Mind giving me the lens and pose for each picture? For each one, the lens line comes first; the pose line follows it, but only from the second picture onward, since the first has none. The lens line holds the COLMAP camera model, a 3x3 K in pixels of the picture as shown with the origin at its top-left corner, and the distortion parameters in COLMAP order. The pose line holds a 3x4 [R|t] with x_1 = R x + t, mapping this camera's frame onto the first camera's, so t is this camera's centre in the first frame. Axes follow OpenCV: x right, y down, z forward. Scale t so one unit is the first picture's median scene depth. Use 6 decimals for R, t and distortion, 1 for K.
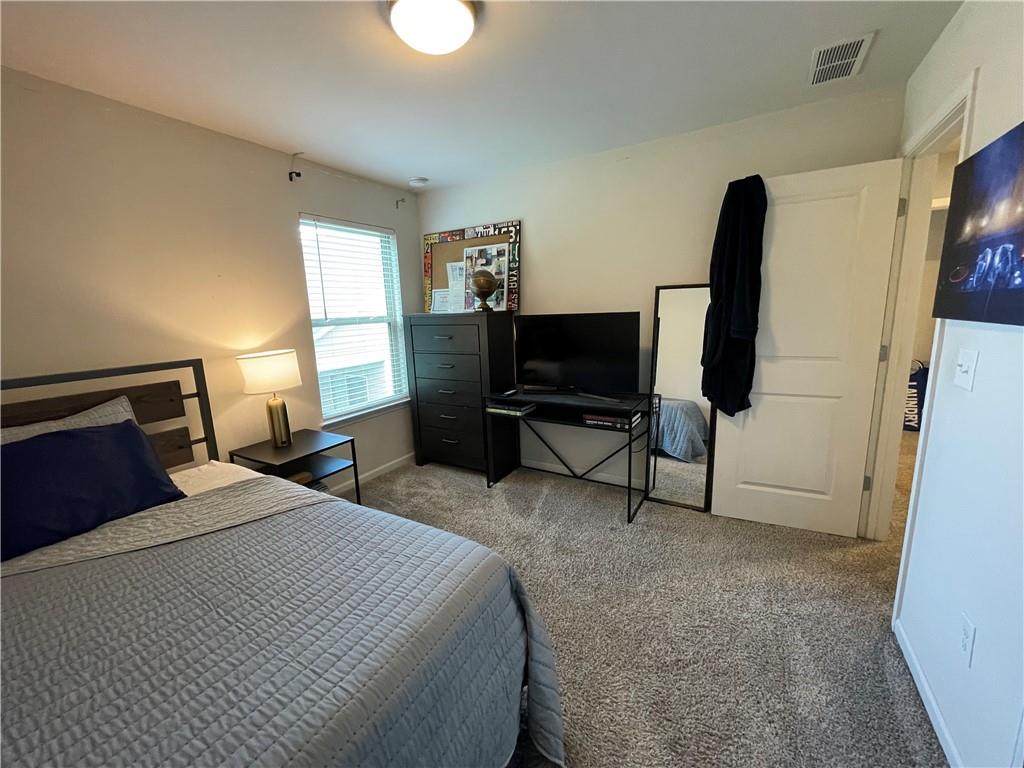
lens RADIAL K [[409.5, 0, 509.5], [0, 409.5, 380.4], [0, 0, 1]] dist [-0.000111, 0.000131]
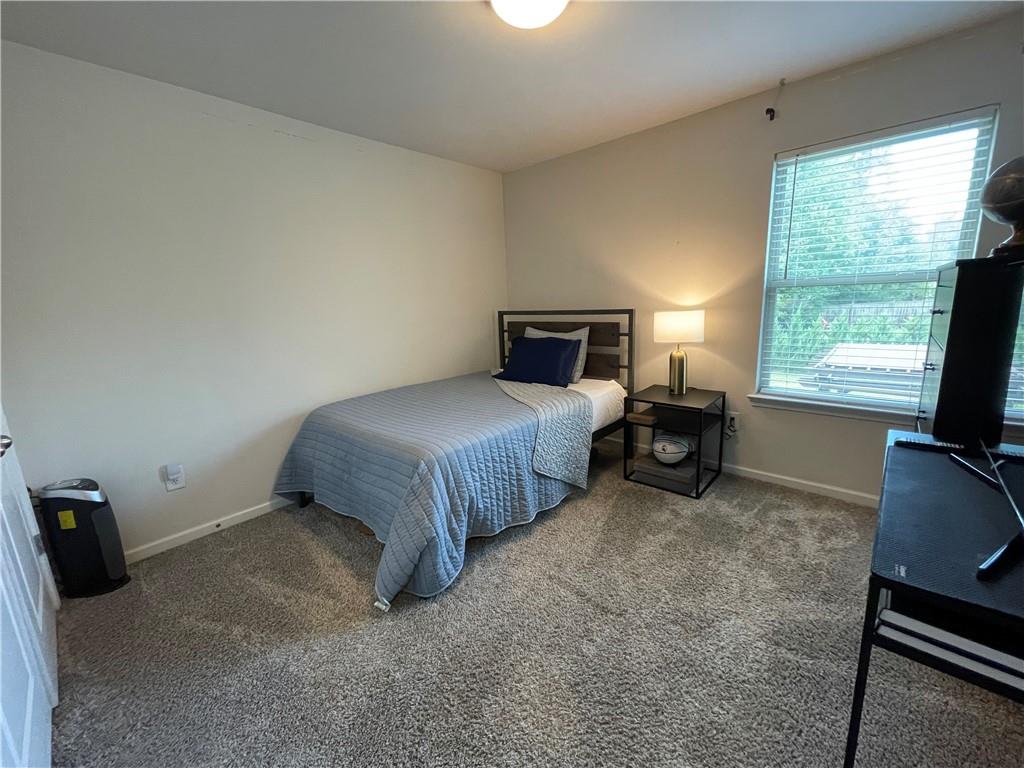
lens RADIAL K [[409.5, 0, 502.4], [0, 409.5, 378.9], [0, 0, 1]] dist [-0.000111, 0.000131]
pose [[-0.197830, 0.233529, -0.952012, 0.636476], [-0.128332, 0.956677, 0.261341, -0.119492], [0.971800, 0.173875, -0.159290, 0.754171]]
